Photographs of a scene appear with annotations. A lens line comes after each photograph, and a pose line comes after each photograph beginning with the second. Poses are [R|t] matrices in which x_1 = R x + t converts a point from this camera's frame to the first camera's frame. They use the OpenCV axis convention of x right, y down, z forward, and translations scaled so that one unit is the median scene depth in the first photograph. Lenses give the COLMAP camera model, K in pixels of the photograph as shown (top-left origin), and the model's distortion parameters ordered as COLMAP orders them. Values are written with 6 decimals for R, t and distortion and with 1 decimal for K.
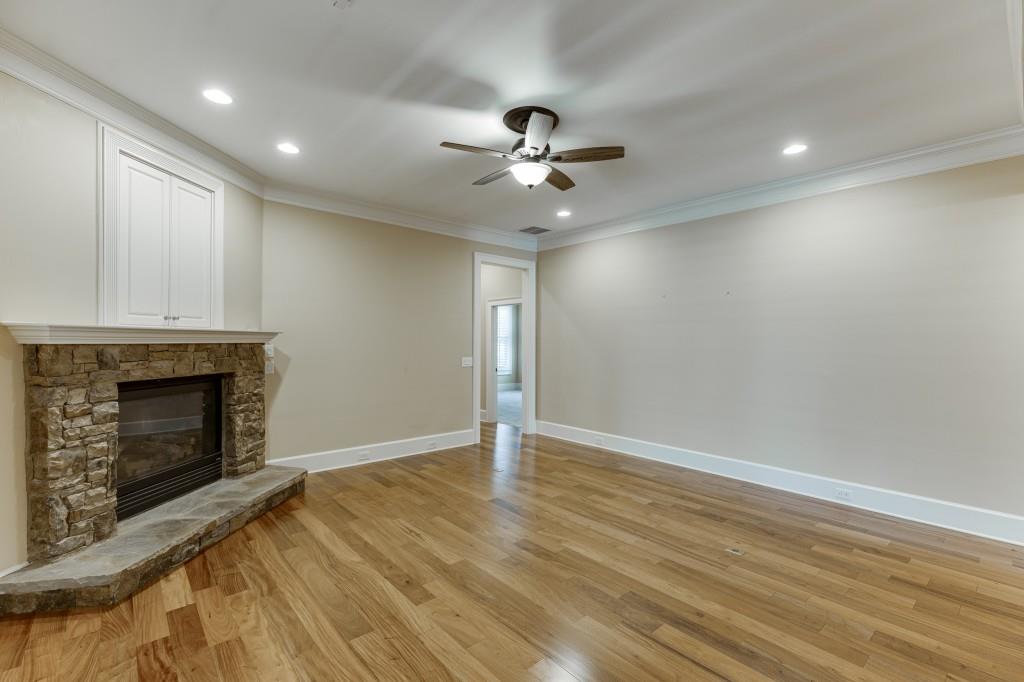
lens RADIAL K [[455.6, 0, 519.2], [0, 455.6, 342.4], [0, 0, 1]] dist [0.014139, 0.000863]
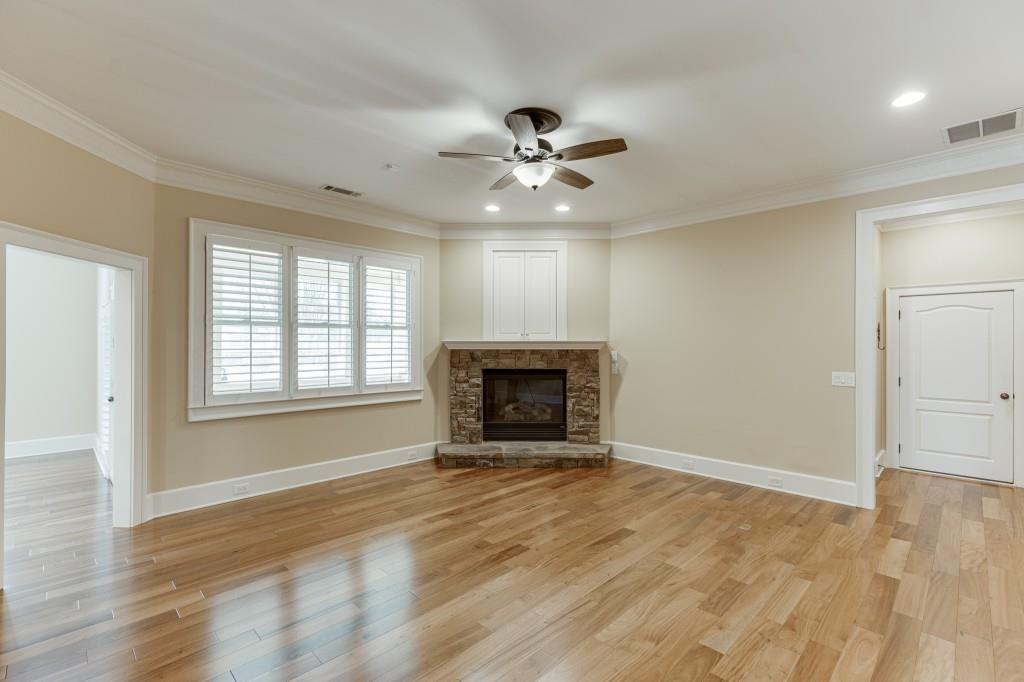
lens RADIAL K [[455.6, 0, 520.0], [0, 455.6, 343.5], [0, 0, 1]] dist [0.014139, 0.000863]
pose [[0.083067, -0.008995, -0.996503, 0.850089], [-0.004528, 0.999946, -0.009404, -0.003614], [0.996534, 0.005293, 0.083022, 0.761289]]
